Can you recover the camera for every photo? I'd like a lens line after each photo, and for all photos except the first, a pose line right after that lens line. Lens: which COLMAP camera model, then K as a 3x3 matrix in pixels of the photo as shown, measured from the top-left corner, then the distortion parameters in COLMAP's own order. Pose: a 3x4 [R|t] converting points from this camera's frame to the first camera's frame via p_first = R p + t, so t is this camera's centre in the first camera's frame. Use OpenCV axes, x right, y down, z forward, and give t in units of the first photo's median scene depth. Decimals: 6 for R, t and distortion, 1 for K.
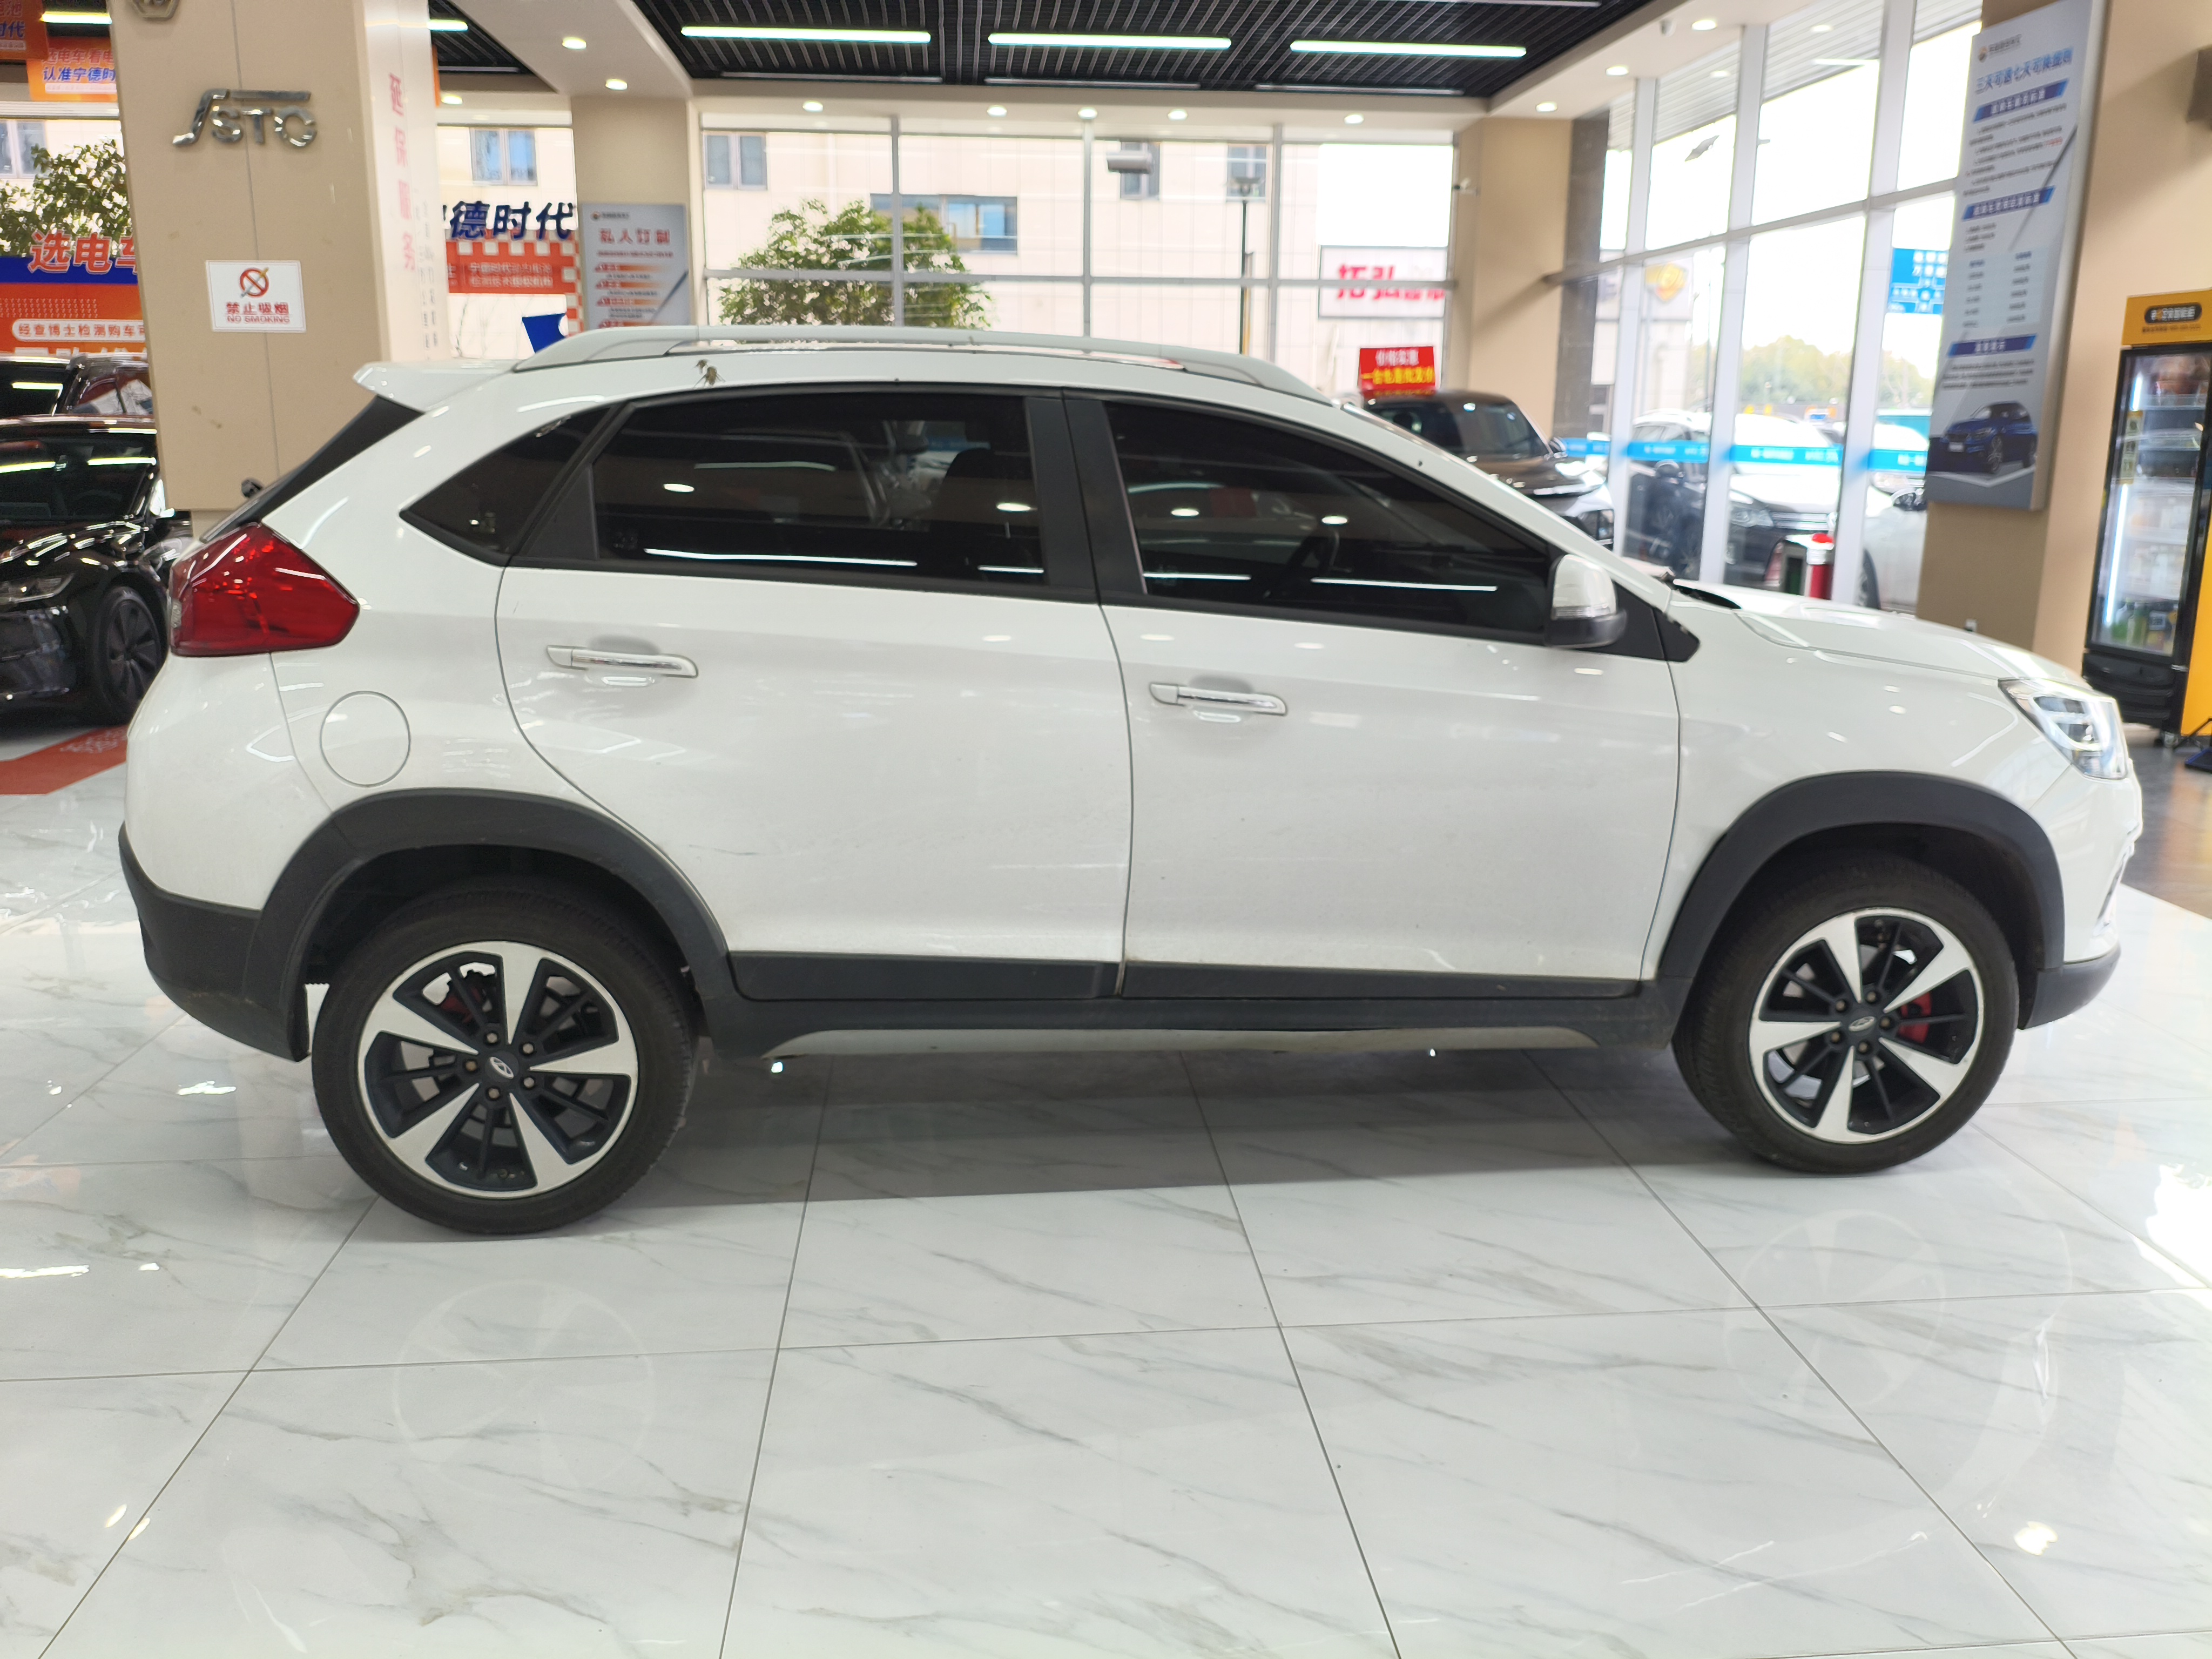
lens RADIAL K [[1727.0, 0, 1120.8], [0, 1727.0, 827.9], [0, 0, 1]] dist [-0.081371, 0.087975]
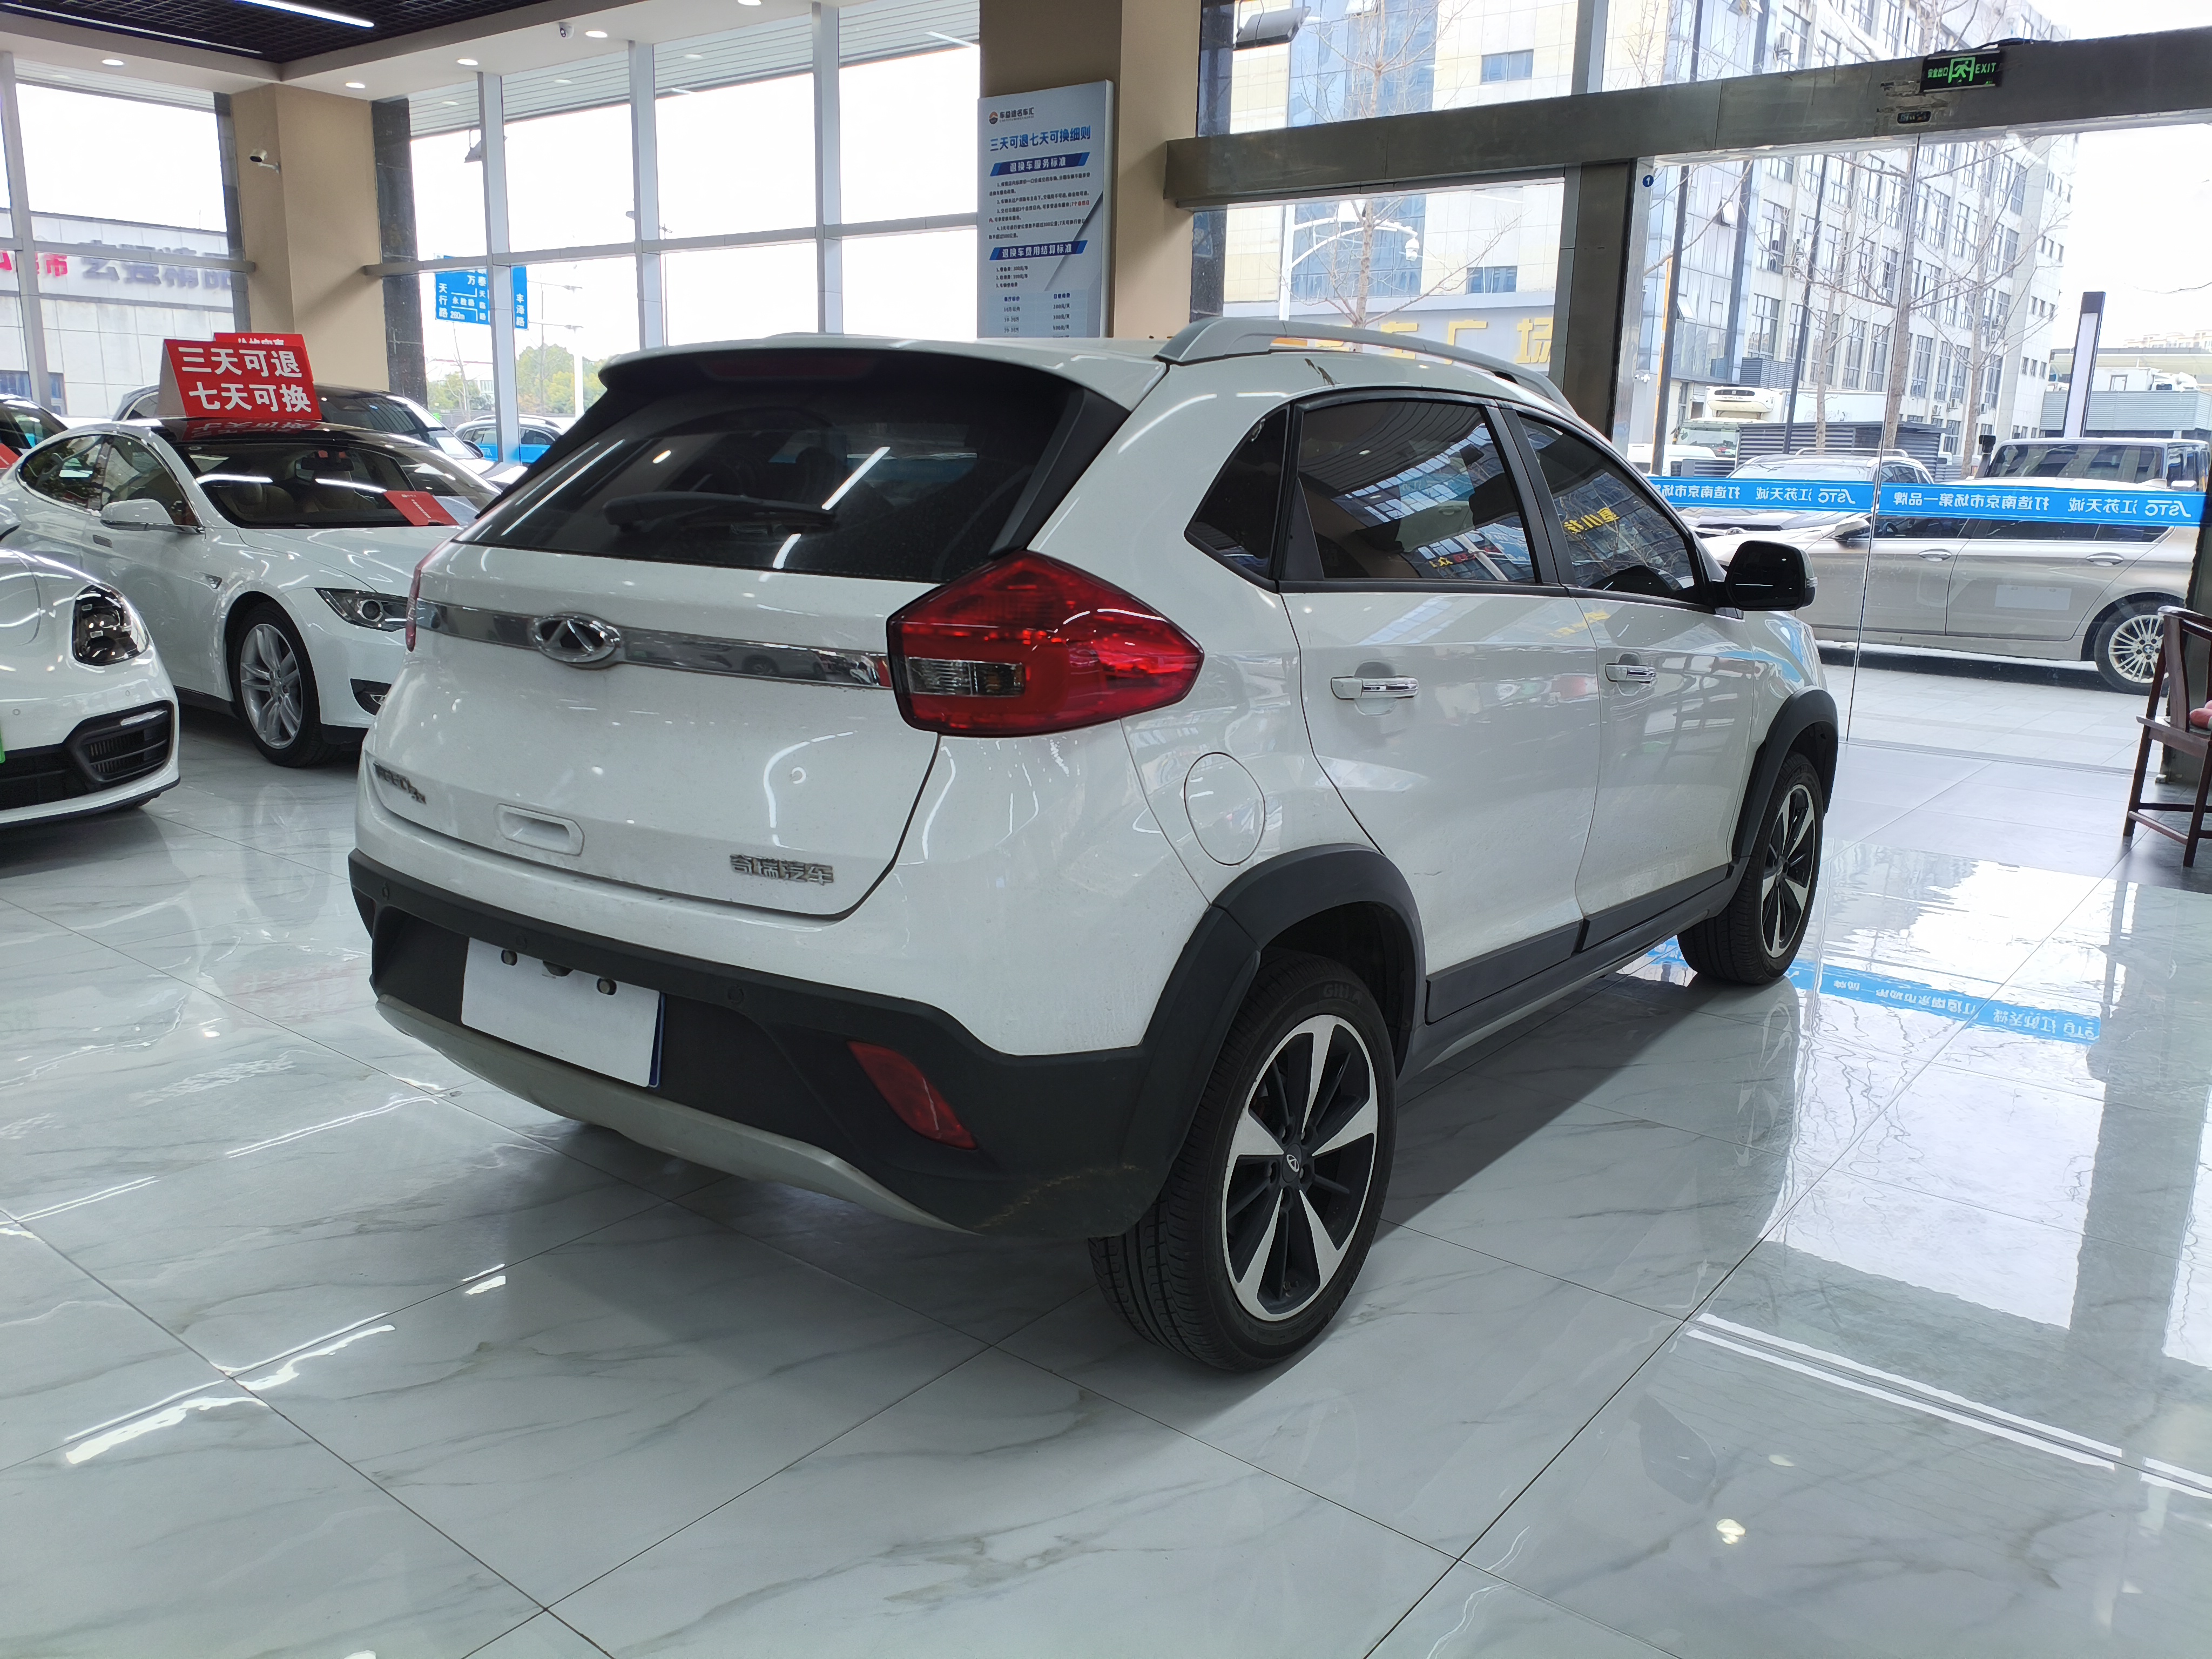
lens RADIAL K [[1687.5, 0, 1106.0], [0, 1687.5, 829.5], [0, 0, 1]] dist [0.031866, -0.039784]
pose [[0.700272, -0.149080, 0.698136, -0.335712], [0.149732, 0.986871, 0.060546, -0.031940], [-0.697997, 0.062134, 0.713400, 0.145205]]
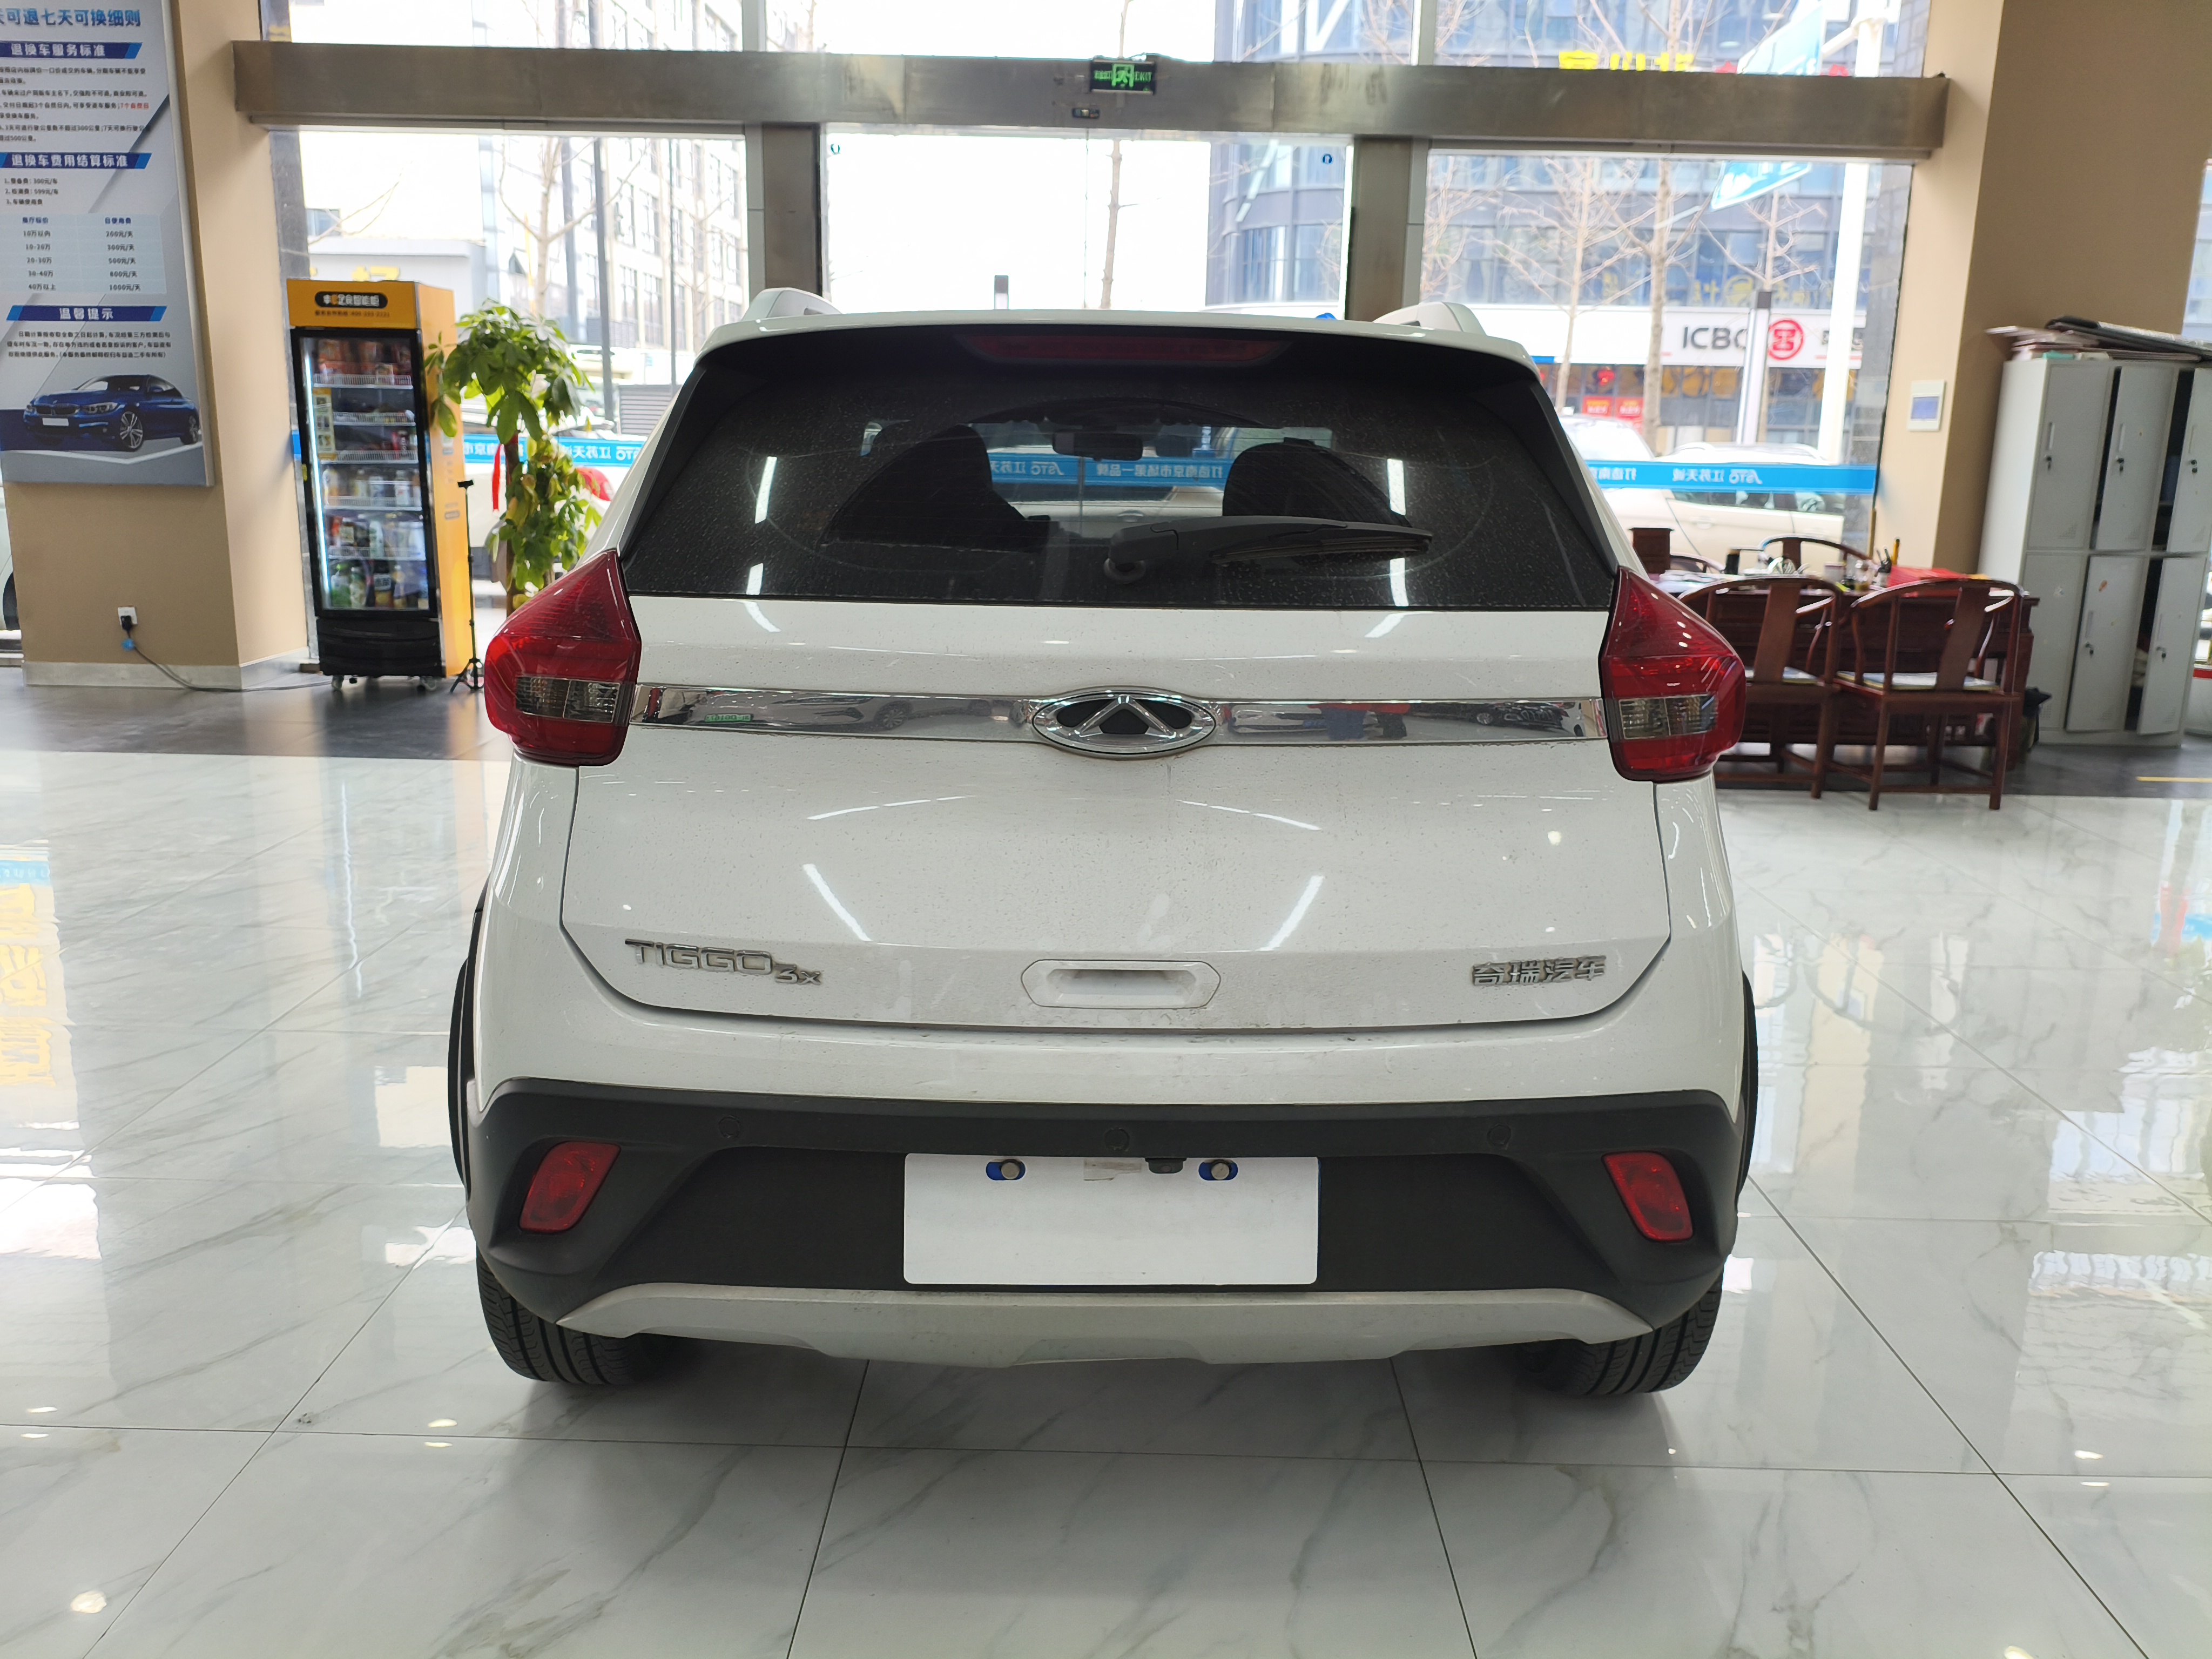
lens RADIAL K [[1687.5, 0, 1106.0], [0, 1687.5, 829.5], [0, 0, 1]] dist [0.031866, -0.039784]
pose [[0.127189, -0.231655, 0.964447, -0.393641], [0.211854, 0.956251, 0.201748, -0.084106], [-0.968990, 0.178662, 0.170701, 0.356584]]
